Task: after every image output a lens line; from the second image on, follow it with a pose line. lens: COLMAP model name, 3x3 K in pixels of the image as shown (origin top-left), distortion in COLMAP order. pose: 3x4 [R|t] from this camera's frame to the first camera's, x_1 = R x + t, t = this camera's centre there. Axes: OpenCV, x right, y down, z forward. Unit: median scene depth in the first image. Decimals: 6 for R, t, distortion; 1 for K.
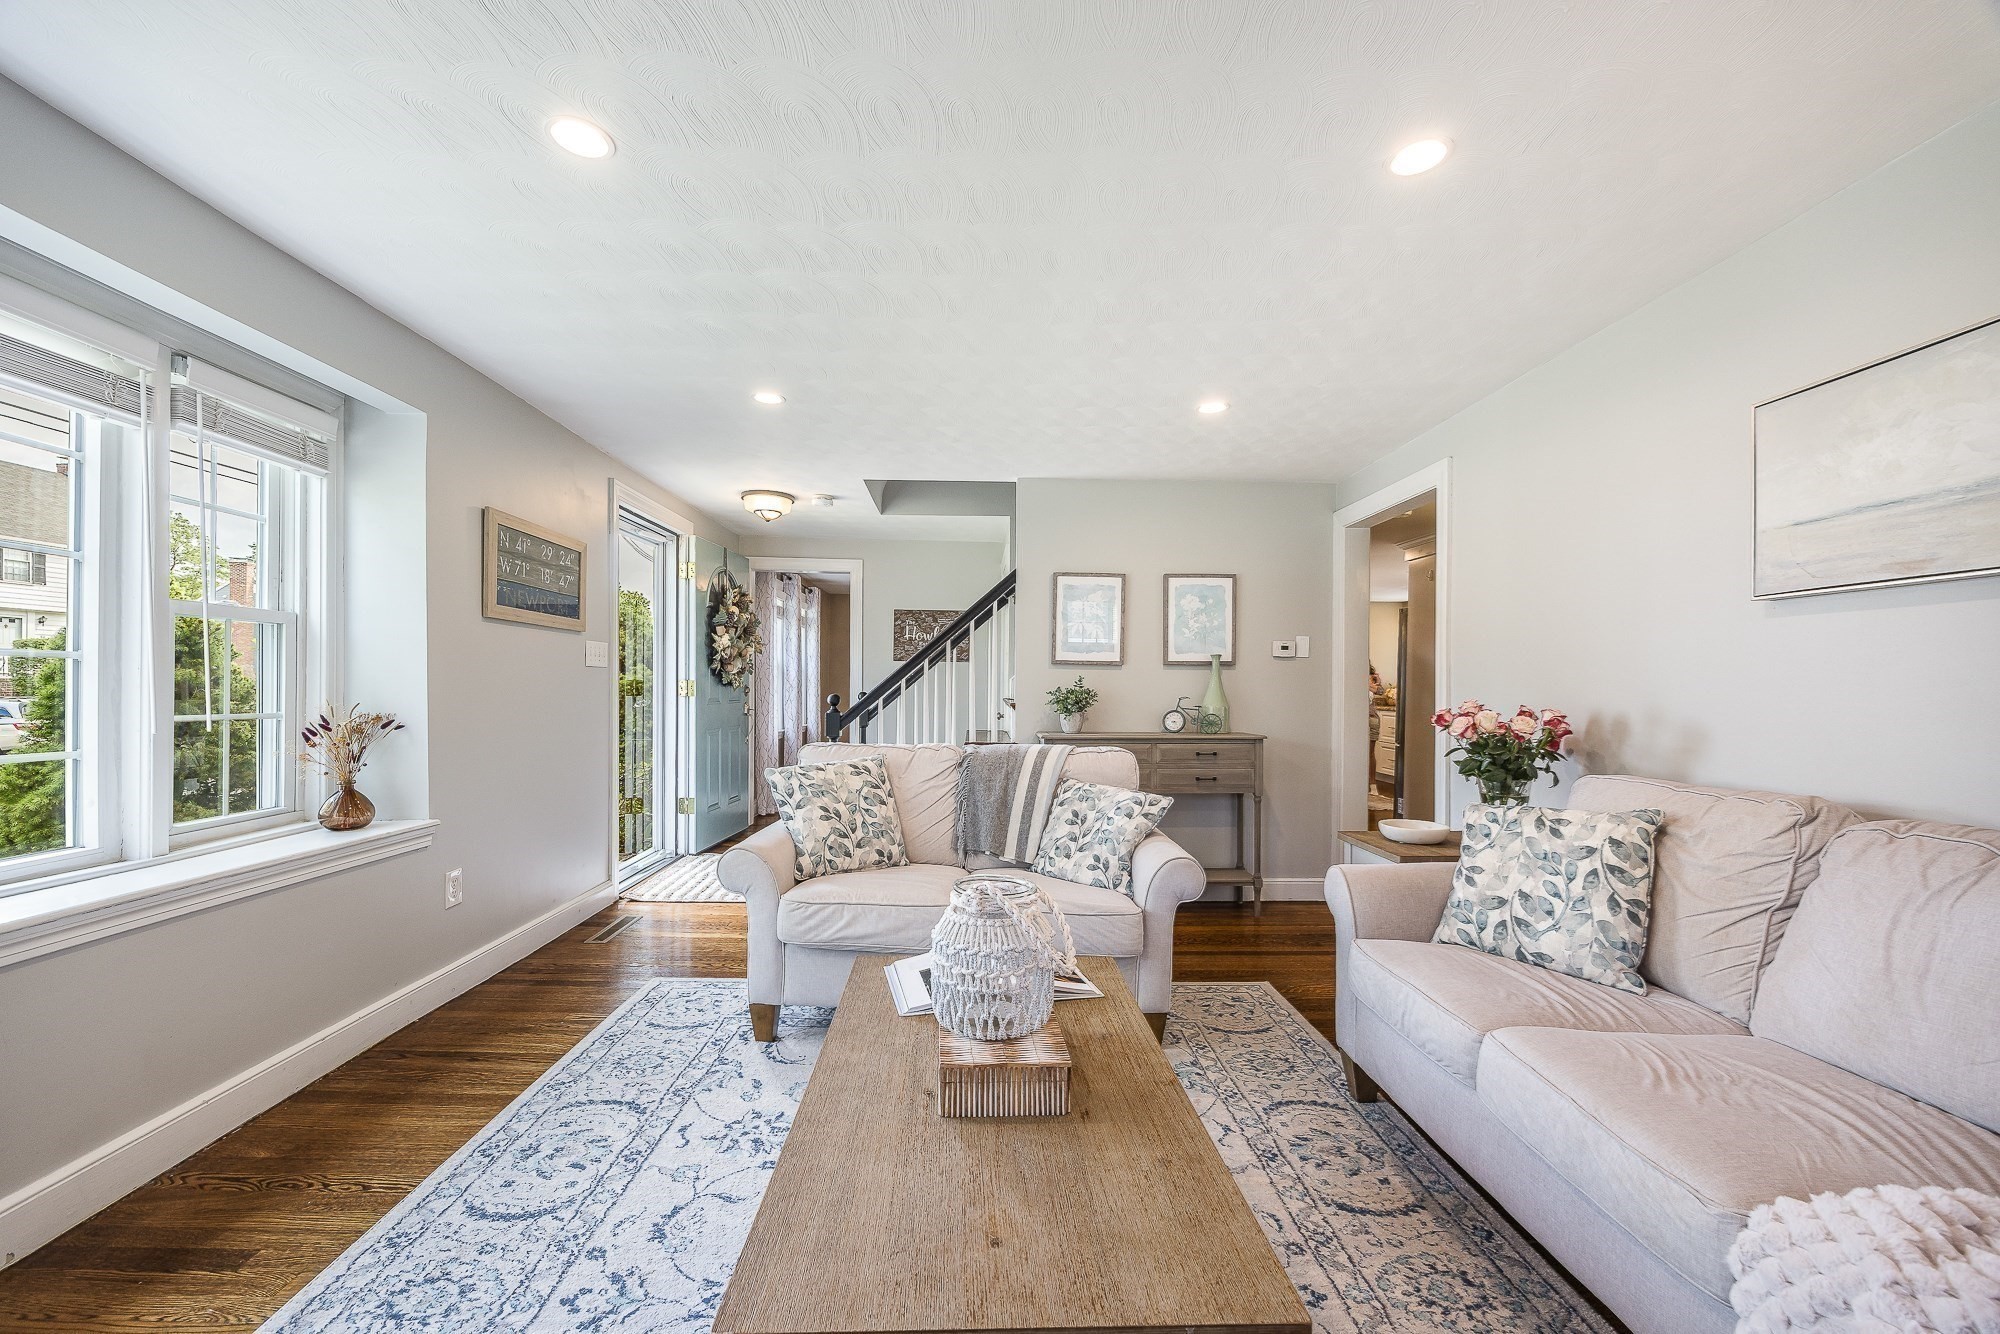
lens RADIAL K [[755.4, 0, 996.9], [0, 755.4, 700.1], [0, 0, 1]] dist [-0.001062, 0.000048]
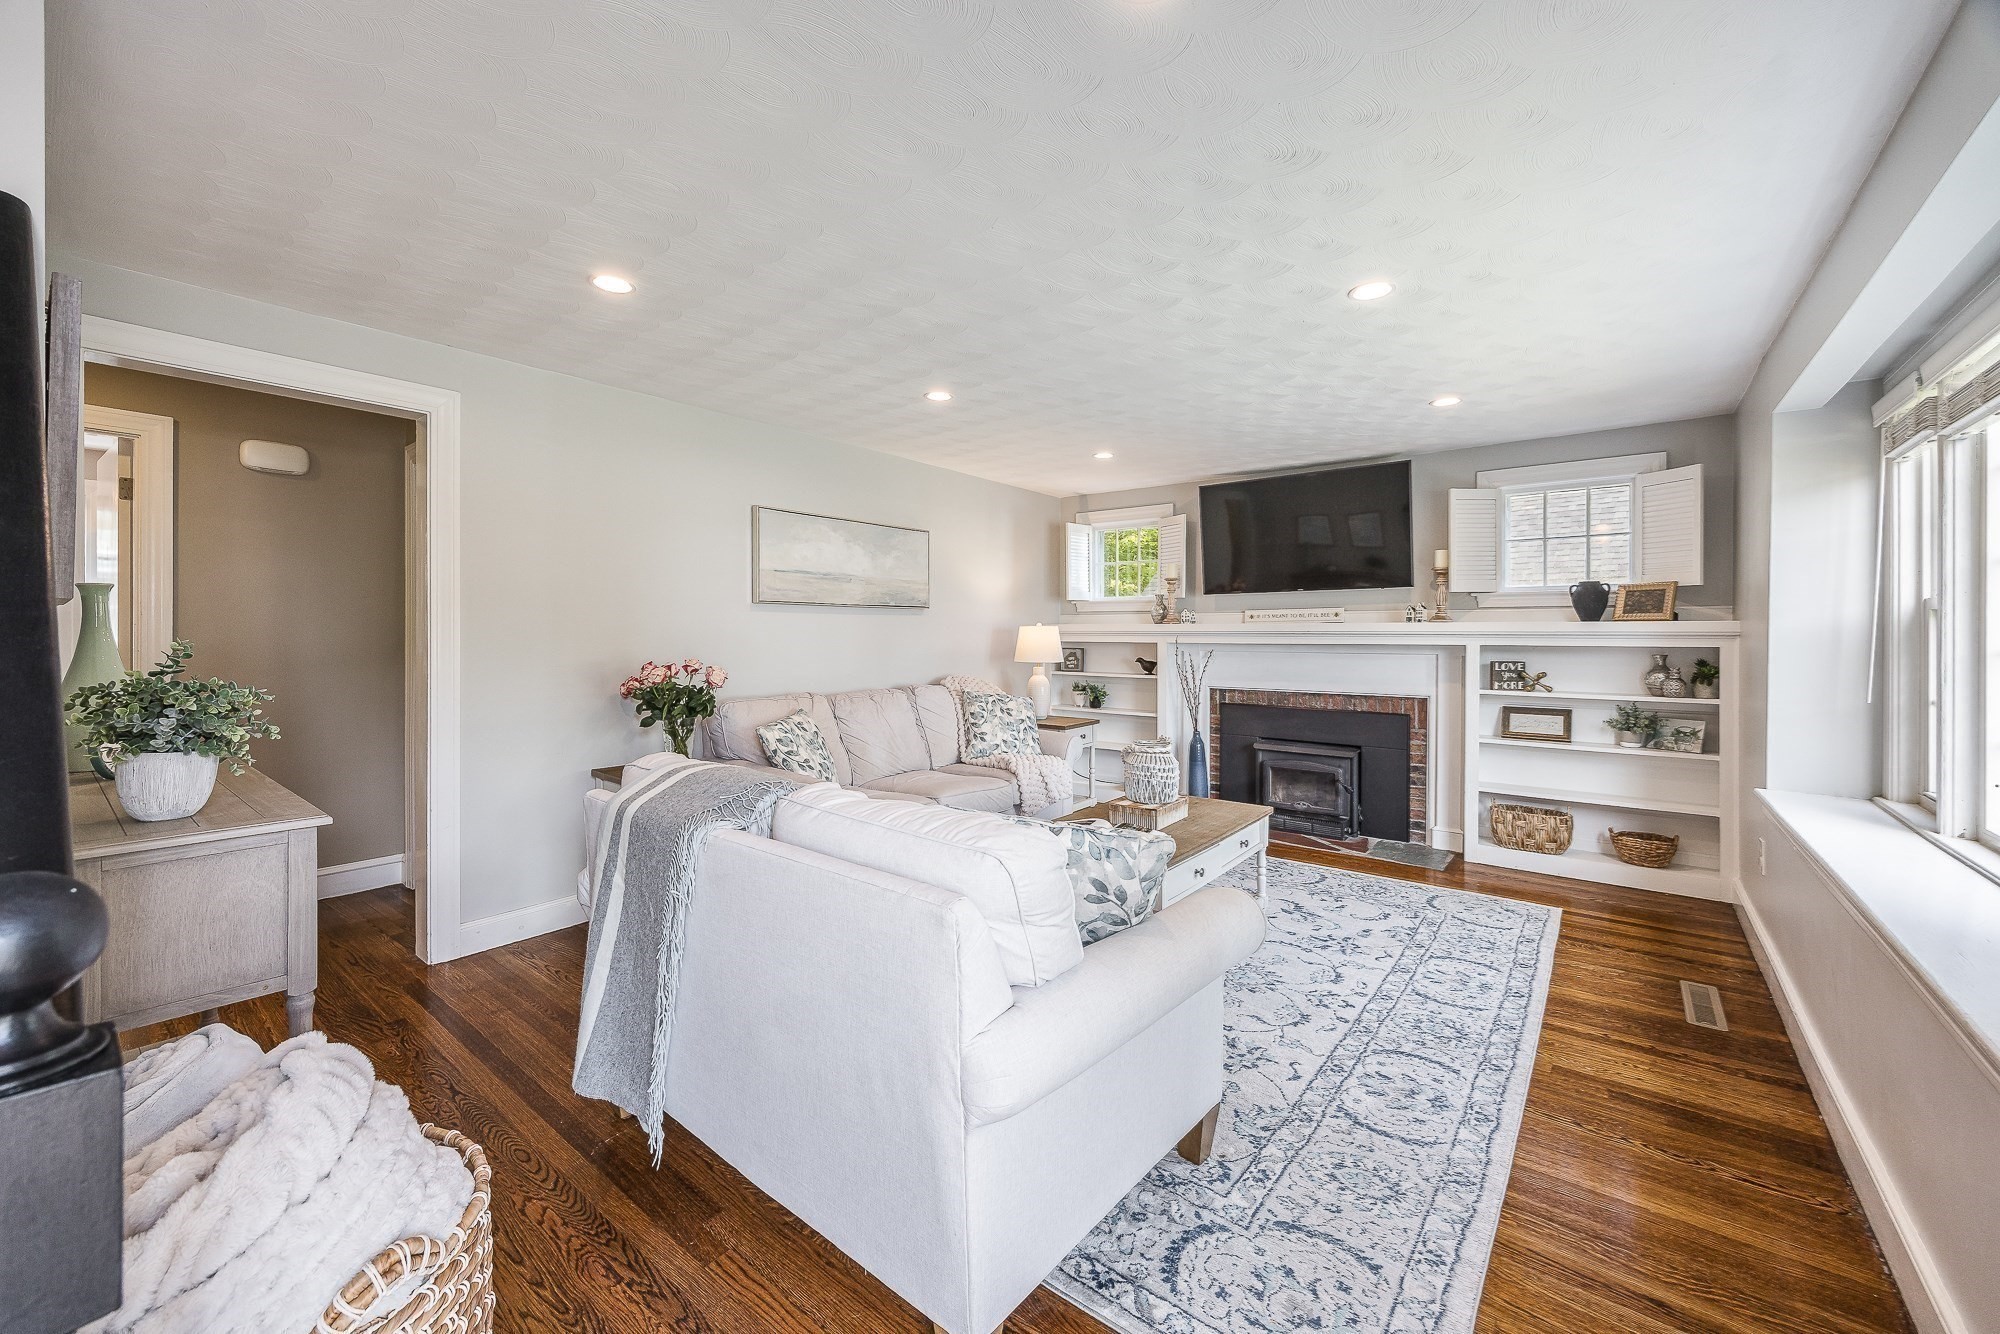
lens RADIAL K [[792.8, 0, 986.0], [0, 792.8, 629.3], [0, 0, 1]] dist [-0.000223, -0.000093]
pose [[-0.759729, -0.008621, 0.650182, -0.664702], [-0.000623, 0.999921, 0.012530, -0.070333], [-0.650239, 0.009115, -0.759675, 1.759214]]
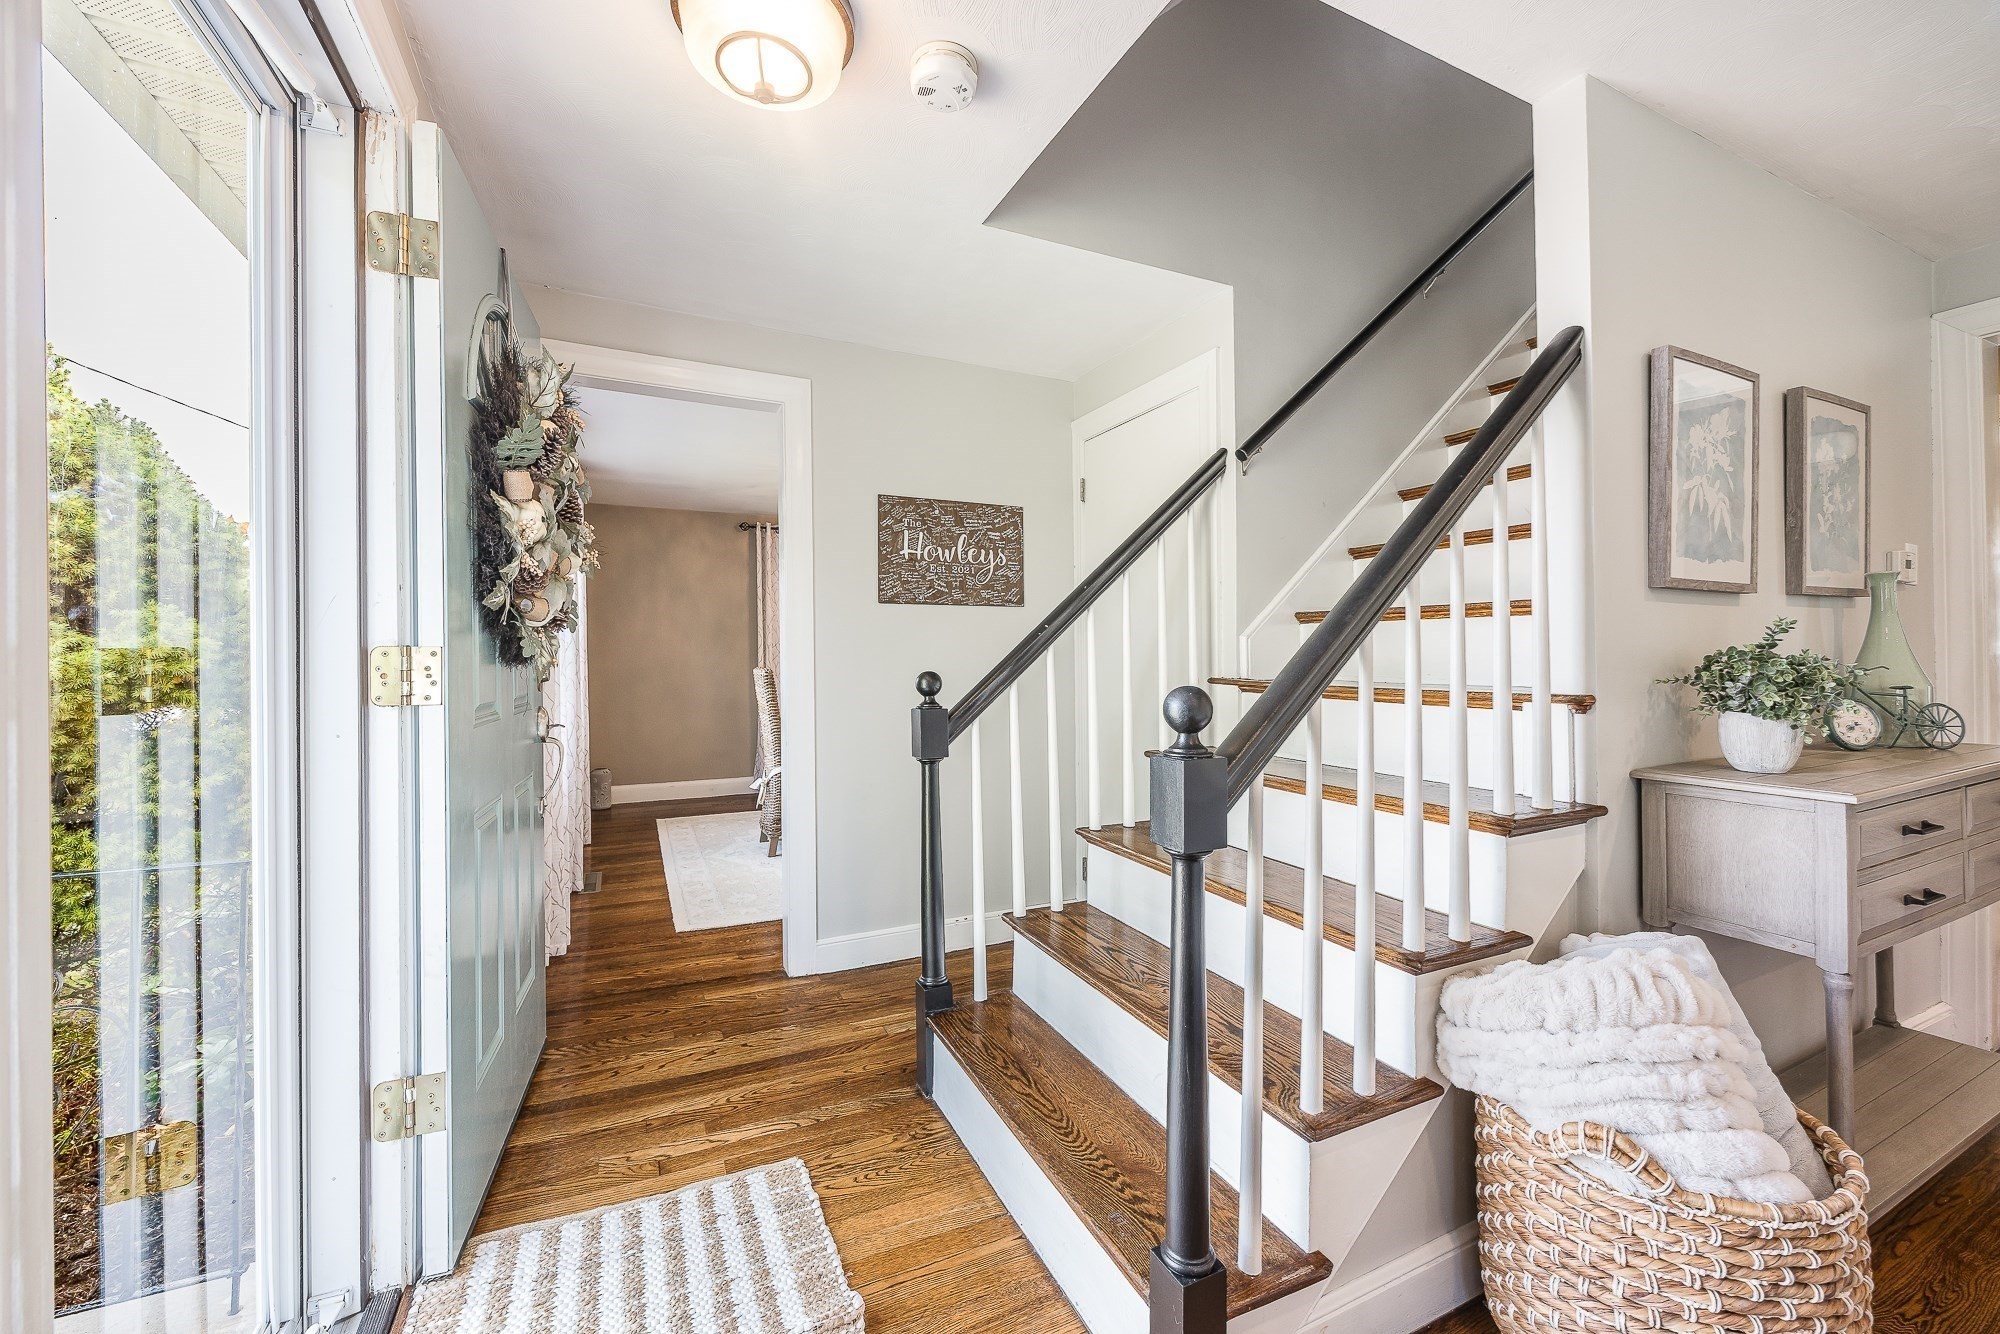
lens RADIAL K [[767.8, 0, 989.1], [0, 767.8, 658.3], [0, 0, 1]] dist [-0.001315, -0.000038]
pose [[0.919832, -0.018115, 0.391893, -0.680383], [0.023093, 0.999701, -0.007993, -0.031597], [-0.391631, 0.016402, 0.919976, 1.384446]]
